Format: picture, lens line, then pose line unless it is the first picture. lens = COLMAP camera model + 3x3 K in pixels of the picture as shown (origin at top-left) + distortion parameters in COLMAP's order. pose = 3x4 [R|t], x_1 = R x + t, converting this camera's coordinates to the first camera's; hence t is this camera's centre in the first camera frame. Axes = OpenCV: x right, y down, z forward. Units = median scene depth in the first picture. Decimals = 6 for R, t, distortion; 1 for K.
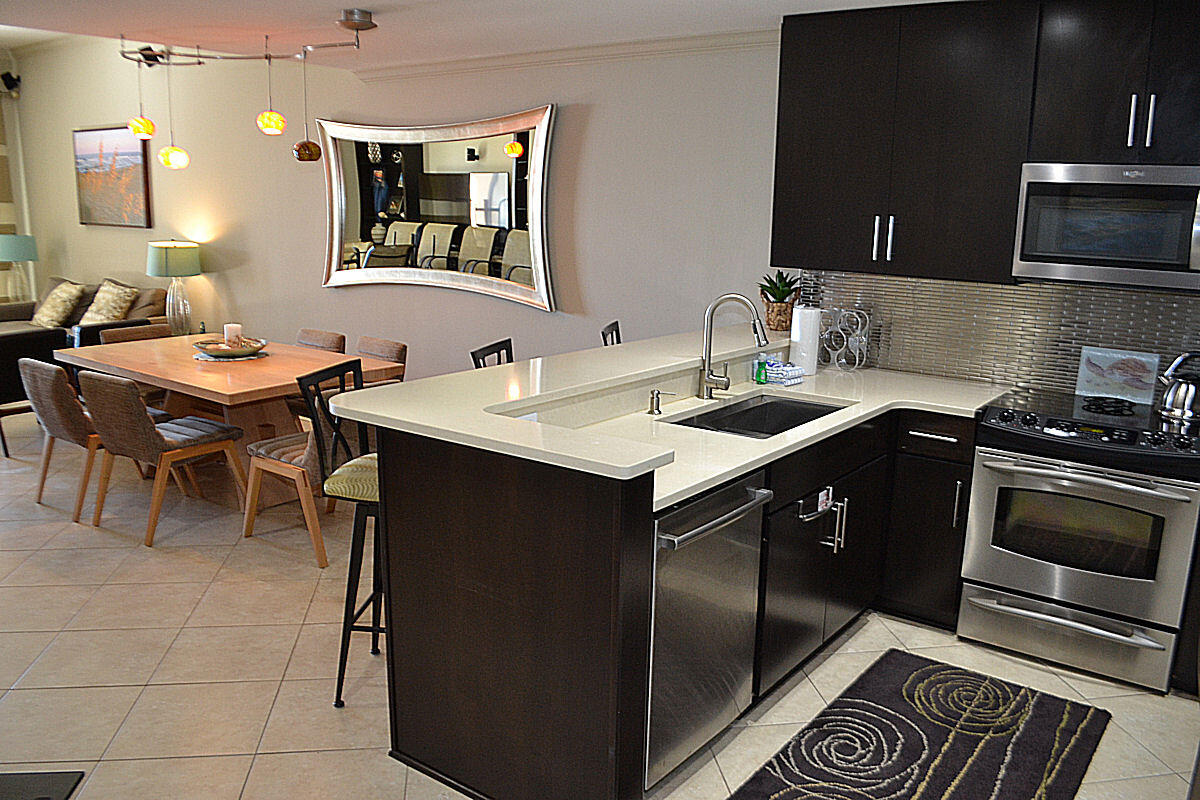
lens RADIAL K [[954.7, 0, 604.8], [0, 954.7, 403.6], [0, 0, 1]] dist [-0.081849, 0.012415]
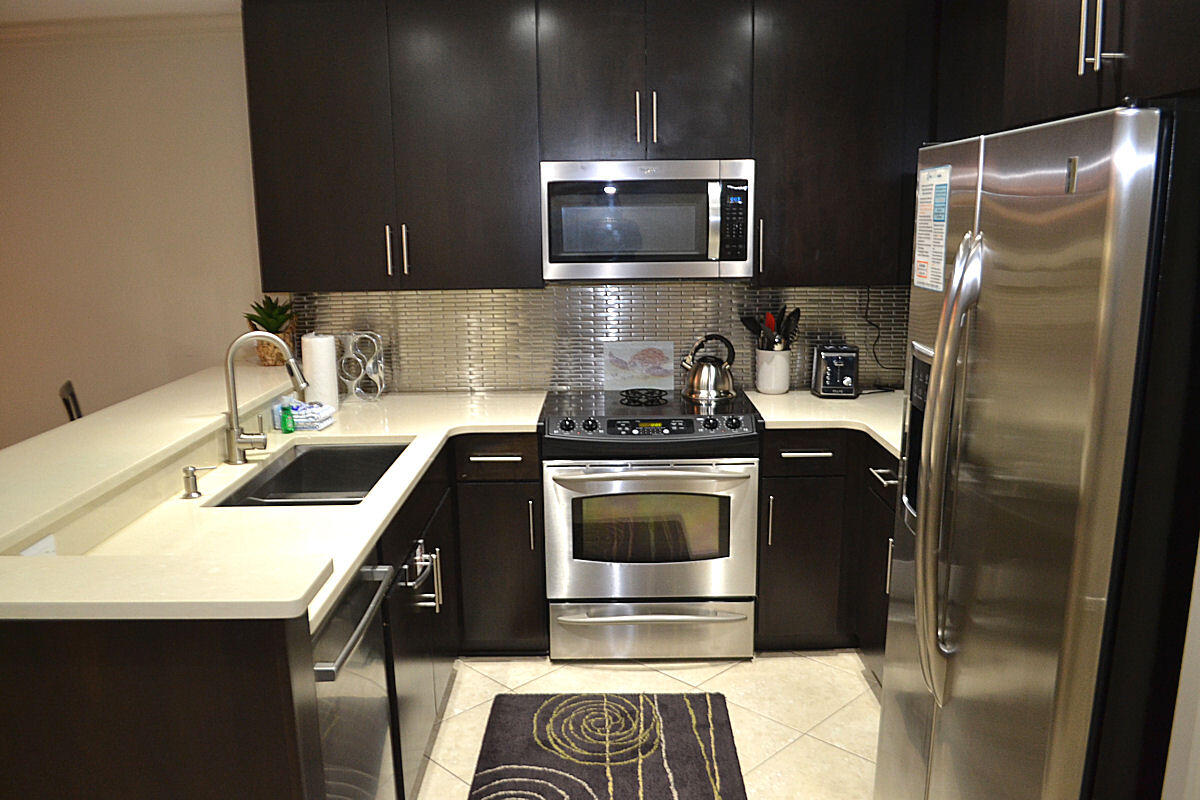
lens RADIAL K [[954.7, 0, 599.2], [0, 954.7, 400.1], [0, 0, 1]] dist [-0.081849, 0.012415]
pose [[0.796980, -0.148210, 0.585539, -0.117184], [0.155055, 0.987143, 0.038816, -0.044911], [-0.583764, 0.059855, 0.809714, 0.189846]]
